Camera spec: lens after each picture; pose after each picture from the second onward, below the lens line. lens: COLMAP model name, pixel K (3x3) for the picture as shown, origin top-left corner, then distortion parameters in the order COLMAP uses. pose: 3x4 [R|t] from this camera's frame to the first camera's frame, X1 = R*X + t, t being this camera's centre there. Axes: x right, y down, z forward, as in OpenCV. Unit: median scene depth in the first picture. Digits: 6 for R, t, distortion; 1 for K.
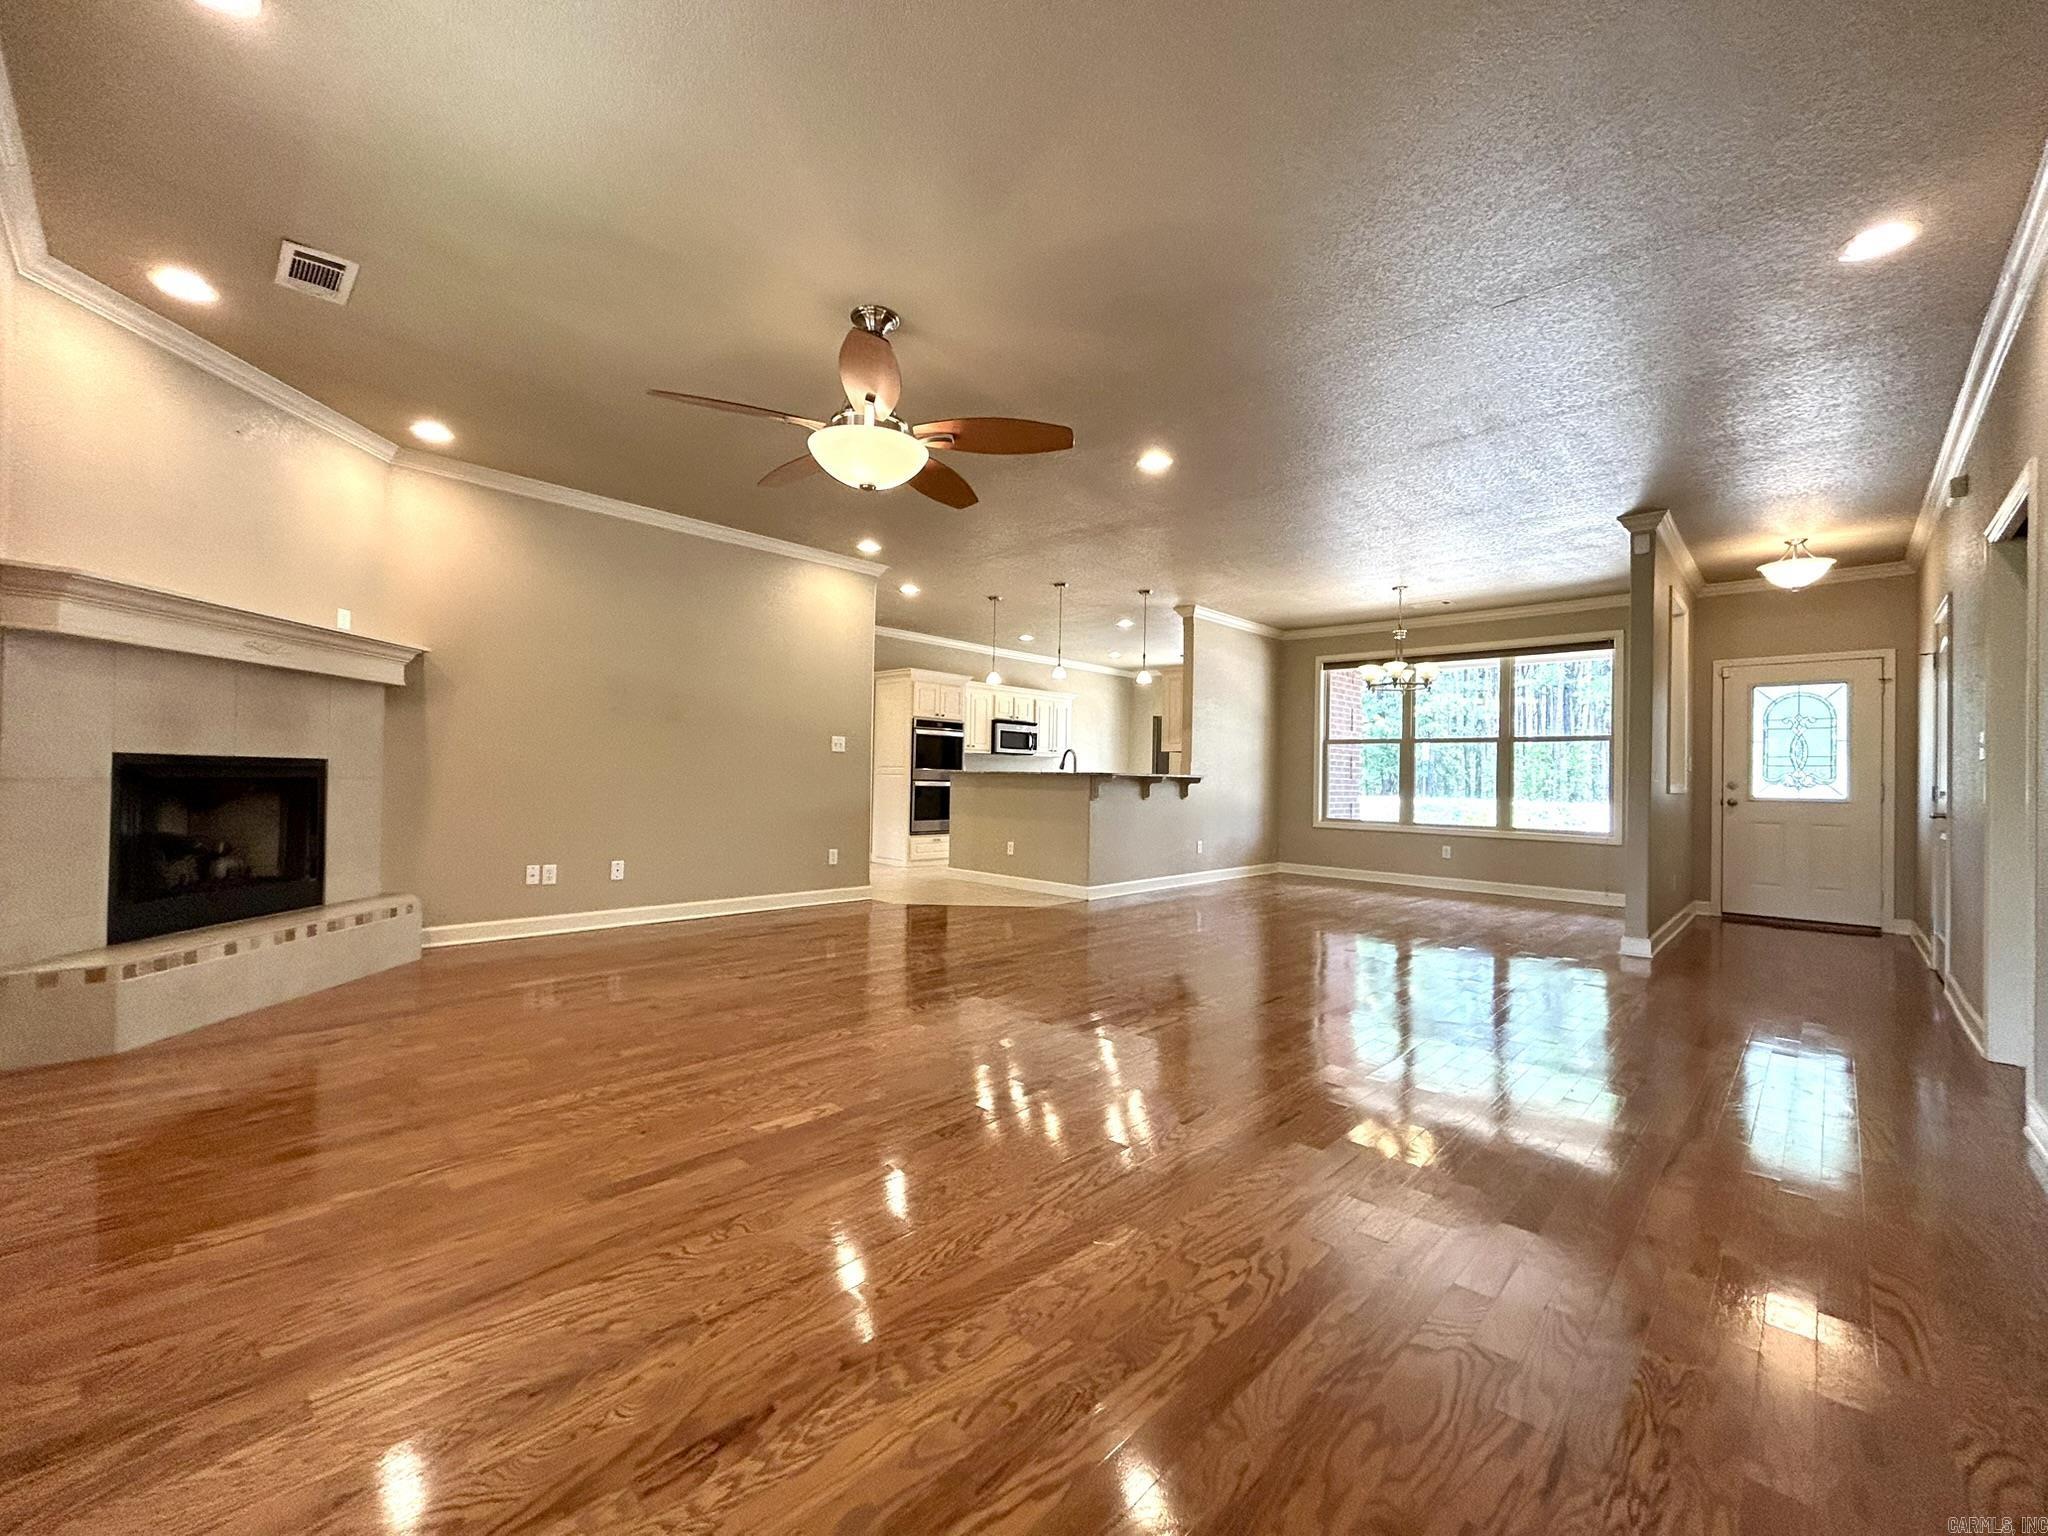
lens RADIAL K [[831.1, 0, 1022.1], [0, 831.1, 764.9], [0, 0, 1]] dist [-0.000449, -0.001067]
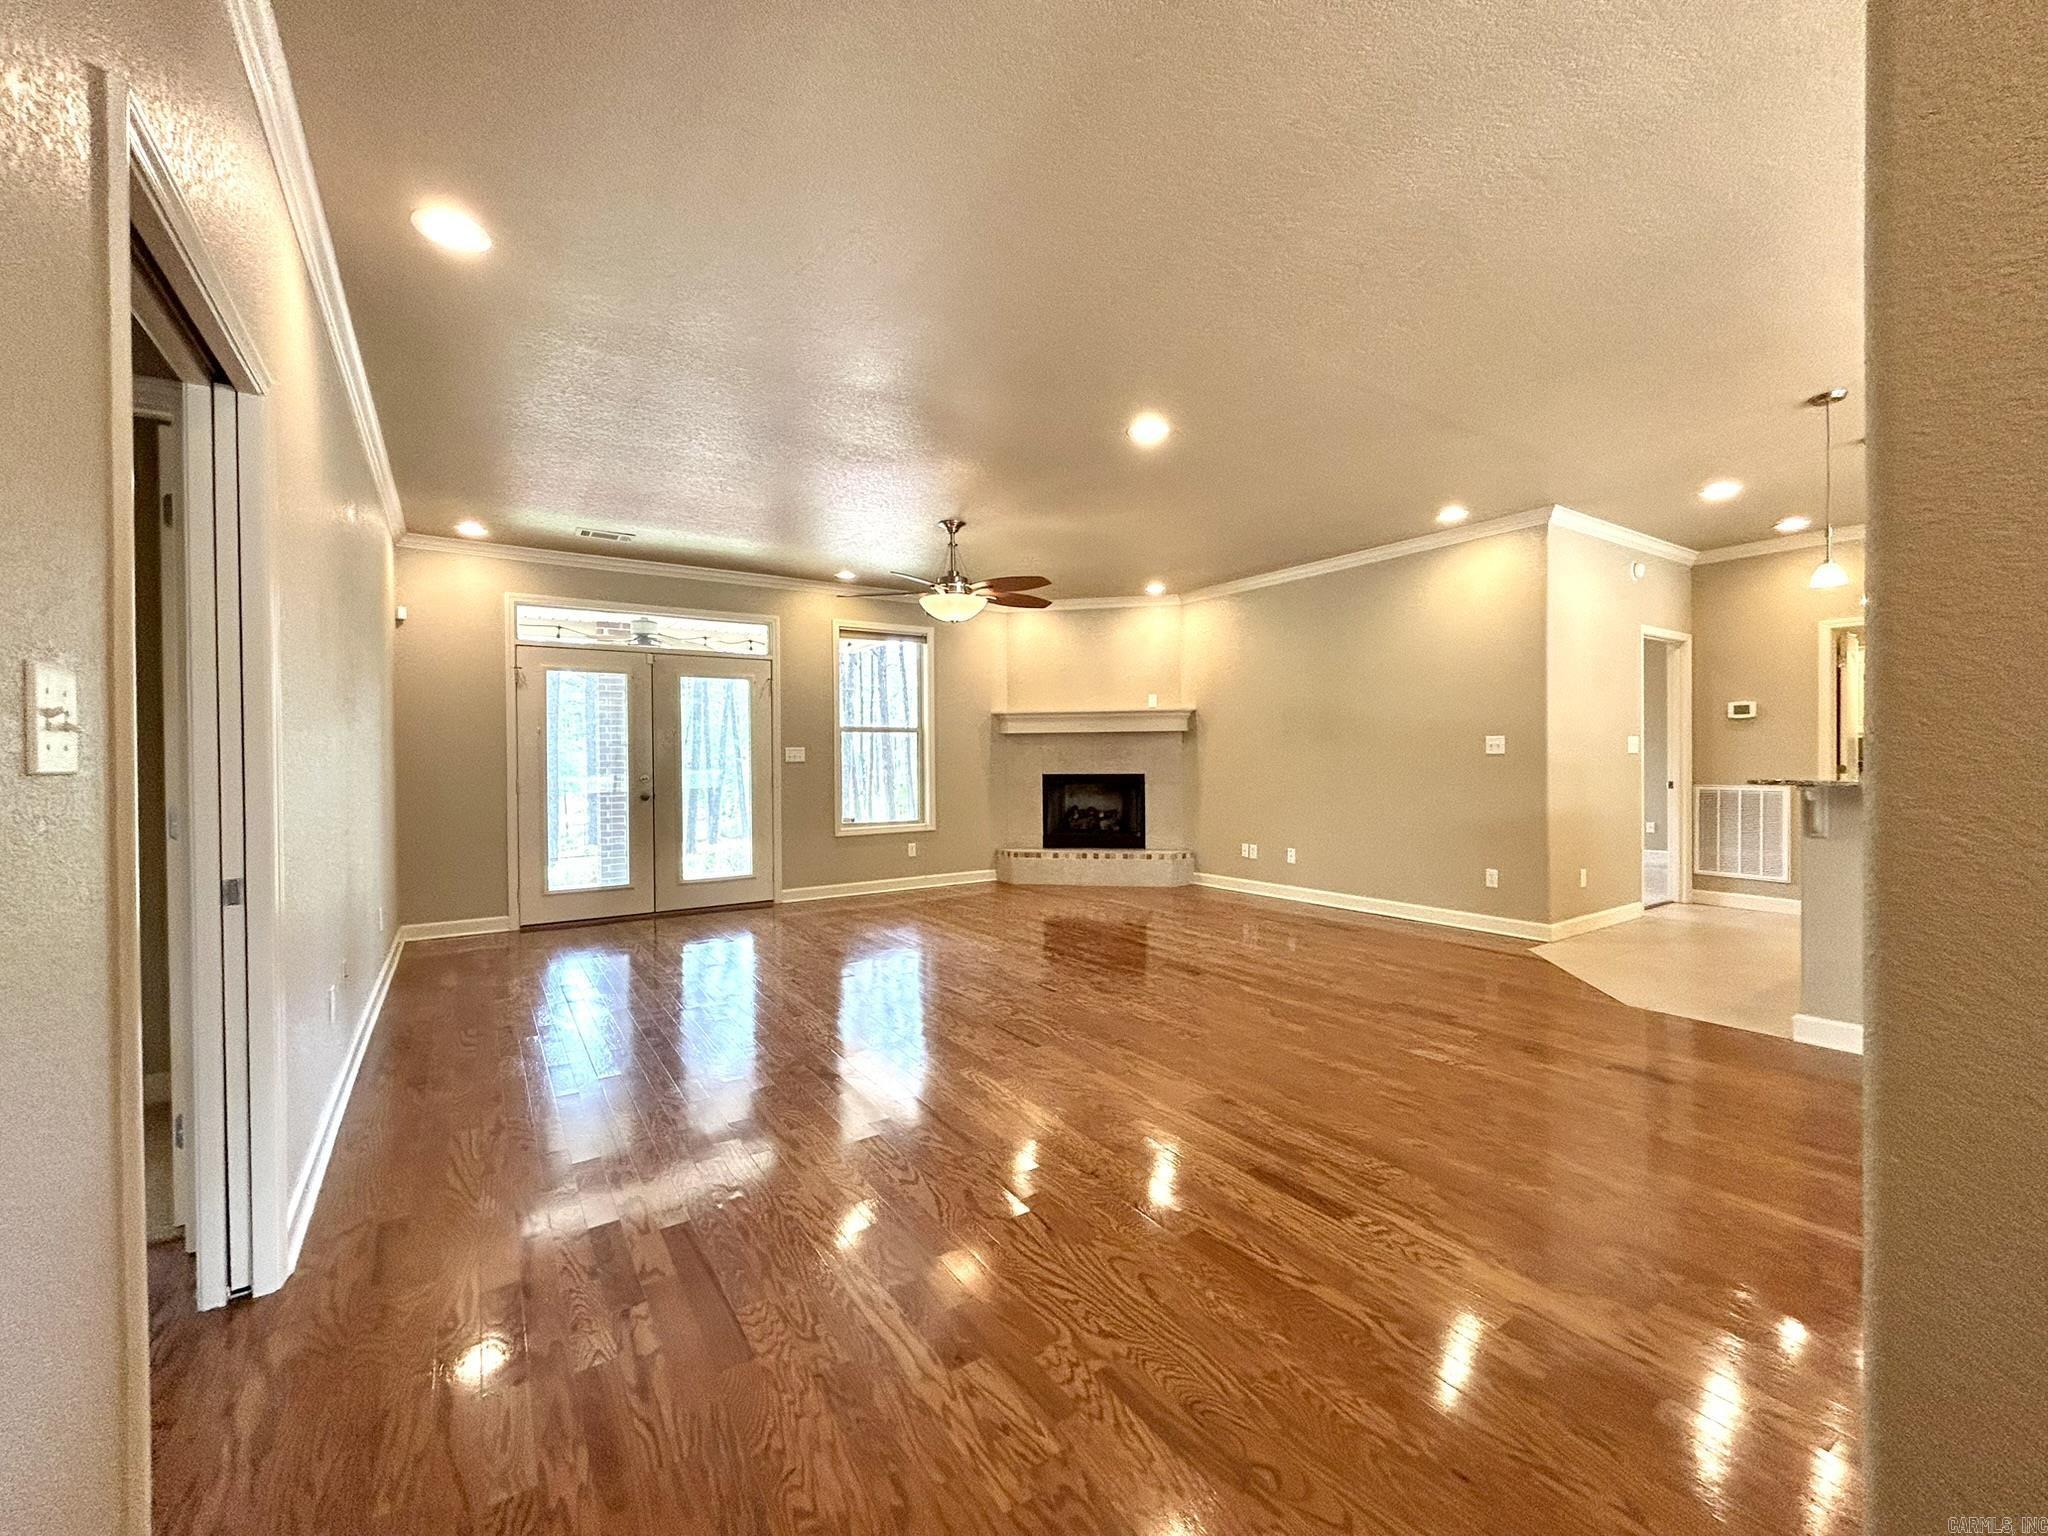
lens RADIAL K [[831.1, 0, 1020.3], [0, 831.1, 764.1], [0, 0, 1]] dist [-0.000449, -0.001067]
pose [[-0.219057, -0.014936, -0.975598, 0.579265], [0.019523, 0.999616, -0.019687, 0.001009], [0.975517, -0.023359, -0.218681, 0.586983]]
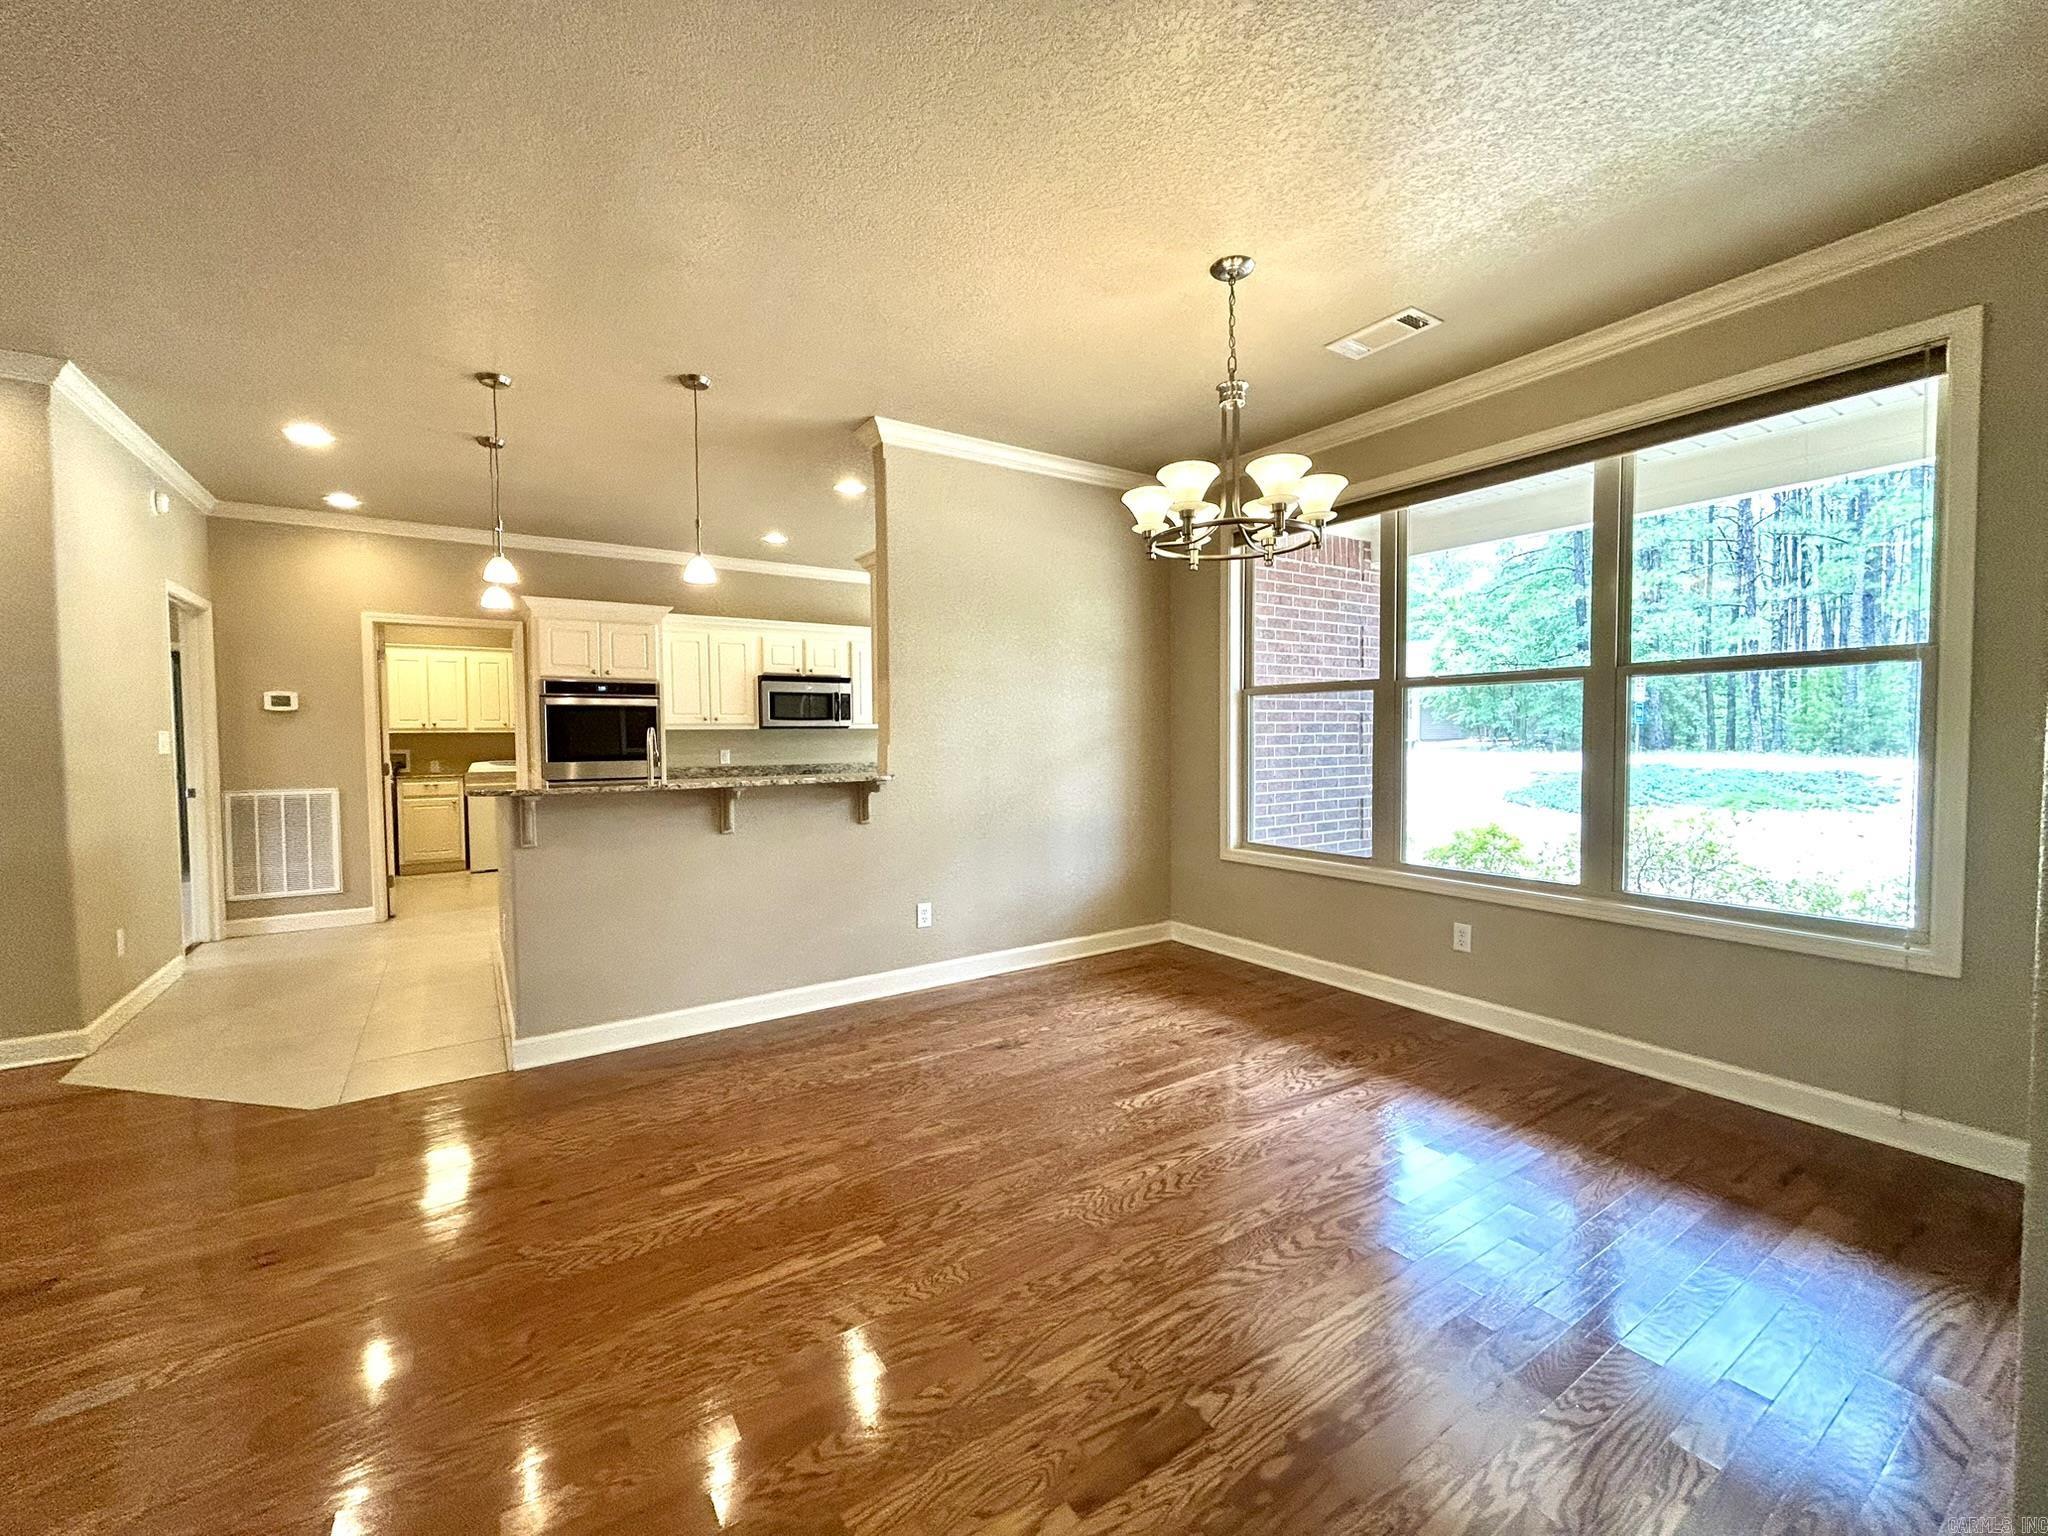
lens RADIAL K [[831.1, 0, 1018.2], [0, 831.1, 768.8], [0, 0, 1]] dist [-0.000449, -0.001067]
pose [[0.974970, -0.019151, -0.221511, 0.398511], [0.031783, 0.998056, 0.053603, -0.014433], [0.220054, -0.059301, 0.973684, 0.555696]]
